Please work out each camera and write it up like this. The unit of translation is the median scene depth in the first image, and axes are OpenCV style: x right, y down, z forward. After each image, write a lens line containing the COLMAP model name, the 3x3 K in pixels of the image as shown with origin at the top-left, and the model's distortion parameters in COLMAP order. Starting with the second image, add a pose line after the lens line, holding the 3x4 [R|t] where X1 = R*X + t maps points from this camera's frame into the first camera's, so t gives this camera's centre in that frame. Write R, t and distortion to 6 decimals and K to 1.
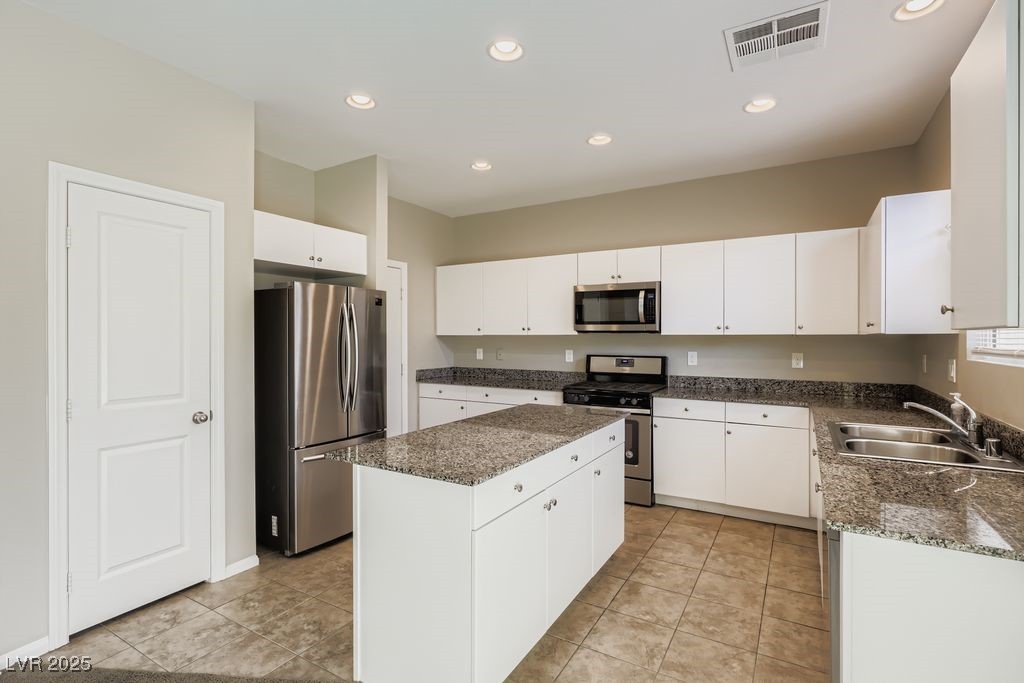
lens RADIAL K [[493.8, 0, 511.9], [0, 493.8, 338.2], [0, 0, 1]] dist [-0.000145, 0.001292]
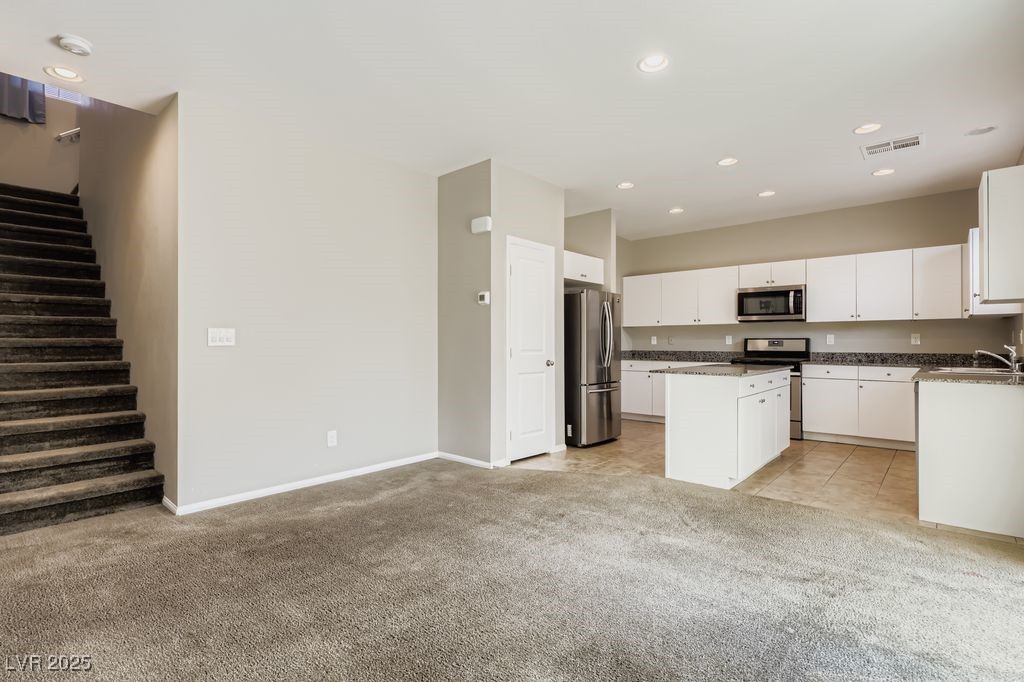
lens RADIAL K [[493.8, 0, 509.6], [0, 493.8, 341.9], [0, 0, 1]] dist [-0.000145, 0.001292]
pose [[0.981727, -0.001133, -0.190292, -0.280887], [0.000306, 0.999990, -0.004375, 0.059772], [0.190295, 0.004237, 0.981718, -0.587226]]
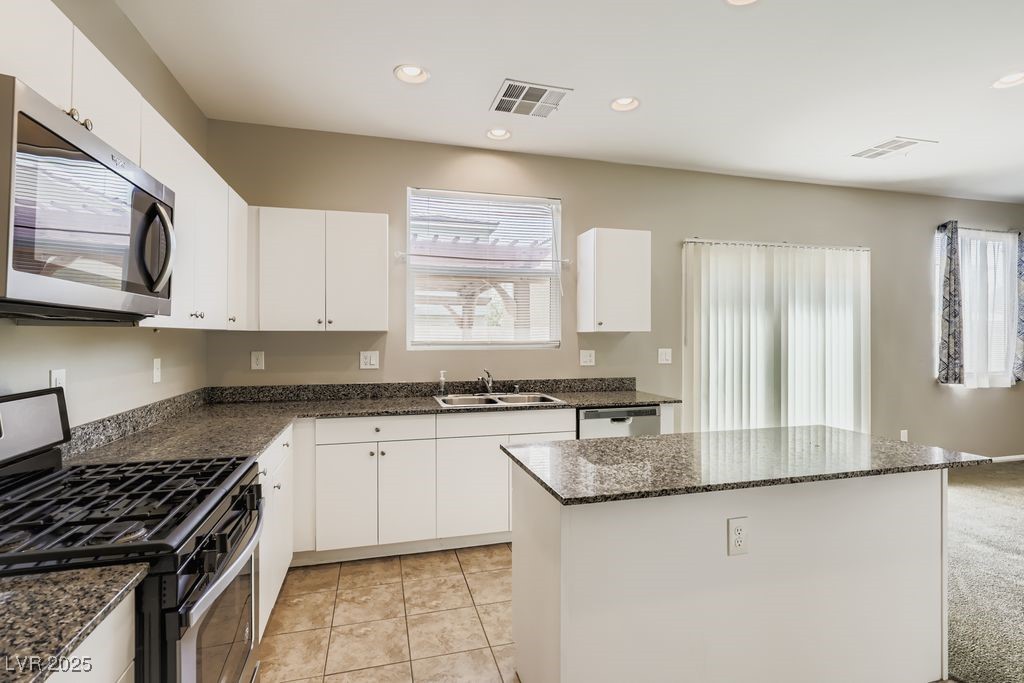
lens RADIAL K [[493.8, 0, 512.8], [0, 493.8, 335.0], [0, 0, 1]] dist [-0.000145, 0.001292]
pose [[-0.717598, -0.004669, 0.696442, -0.192581], [-0.000582, 0.999981, 0.006105, -0.005979], [-0.696457, 0.003976, -0.717588, 1.158354]]
